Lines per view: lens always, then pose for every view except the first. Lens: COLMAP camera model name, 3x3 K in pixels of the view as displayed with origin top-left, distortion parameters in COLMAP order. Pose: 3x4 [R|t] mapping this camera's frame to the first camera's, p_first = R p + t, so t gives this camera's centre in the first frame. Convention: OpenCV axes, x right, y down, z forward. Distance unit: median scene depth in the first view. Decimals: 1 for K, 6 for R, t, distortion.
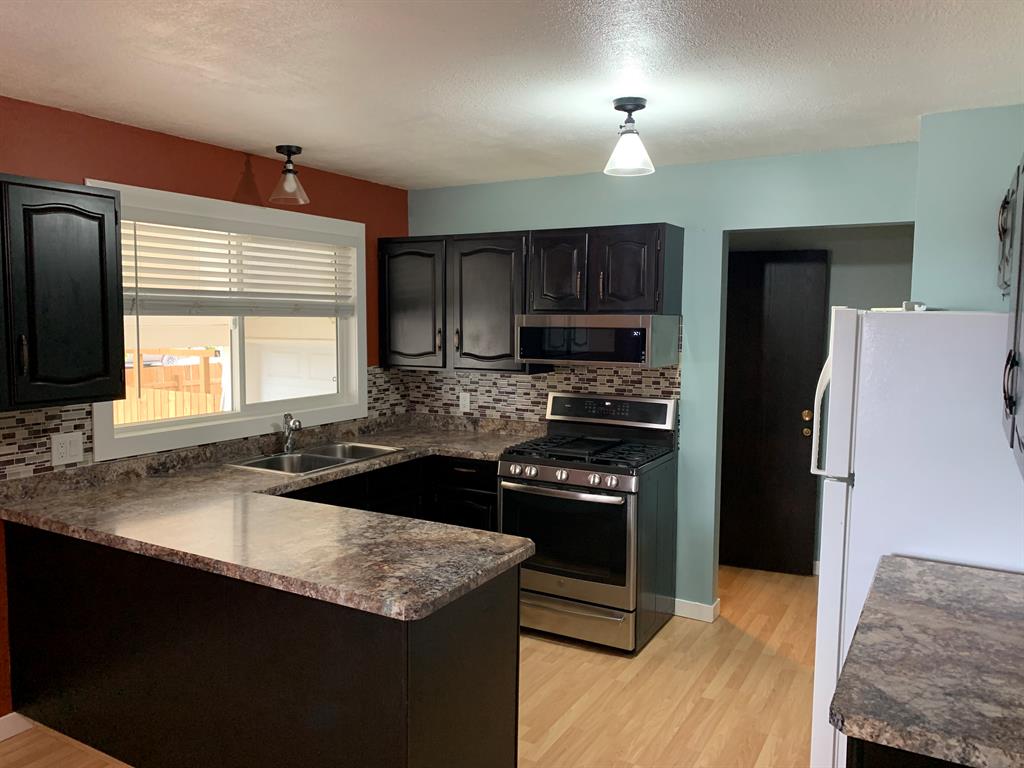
lens RADIAL K [[777.8, 0, 518.2], [0, 777.8, 378.5], [0, 0, 1]] dist [0.019759, -0.005642]
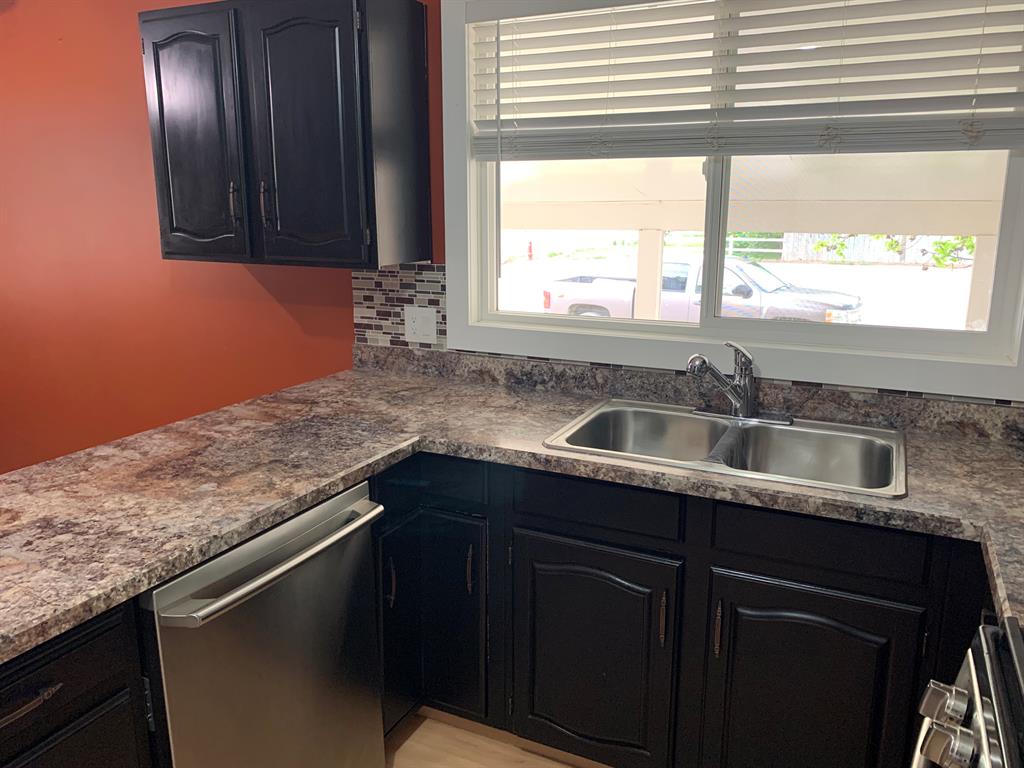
lens RADIAL K [[777.8, 0, 510.3], [0, 777.8, 383.9], [0, 0, 1]] dist [0.019759, -0.005642]
pose [[0.044181, 0.217350, -0.975093, 0.275635], [-0.077637, 0.973842, 0.213554, -0.037683], [0.996002, 0.066268, 0.059900, 1.058923]]
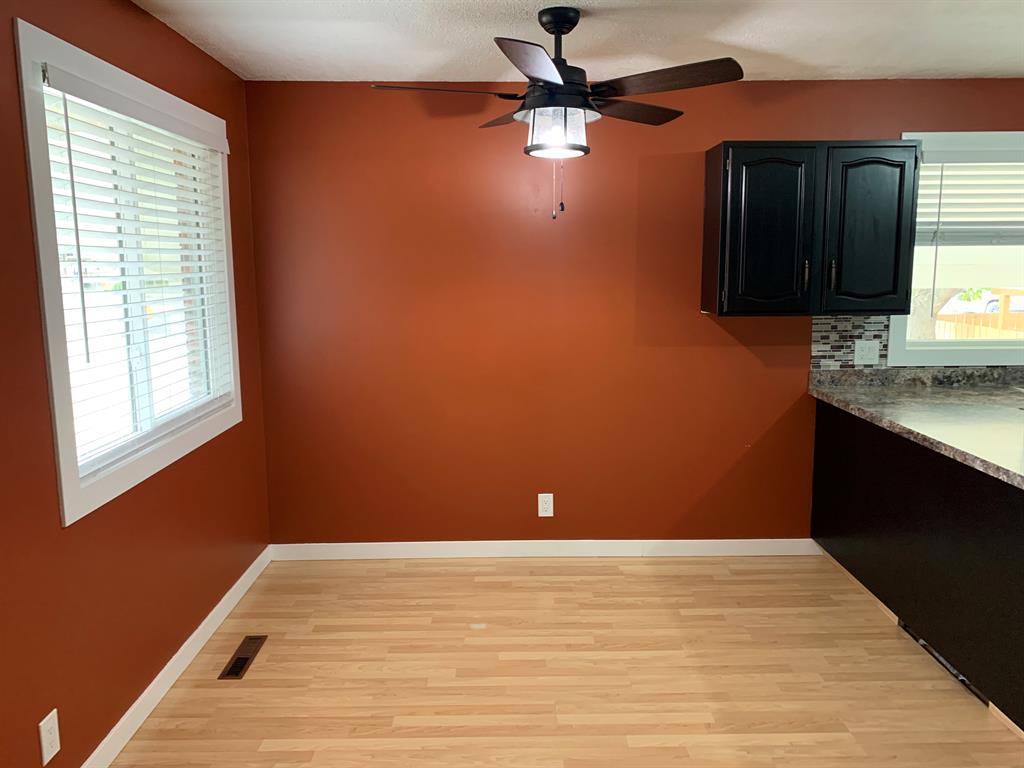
lens RADIAL K [[777.8, 0, 517.2], [0, 777.8, 375.1], [0, 0, 1]] dist [0.019759, -0.005642]
pose [[0.500792, 0.108485, -0.858742, 0.236341], [-0.056417, 0.994096, 0.092683, 0.040550], [0.863727, 0.002033, 0.503956, -0.133263]]
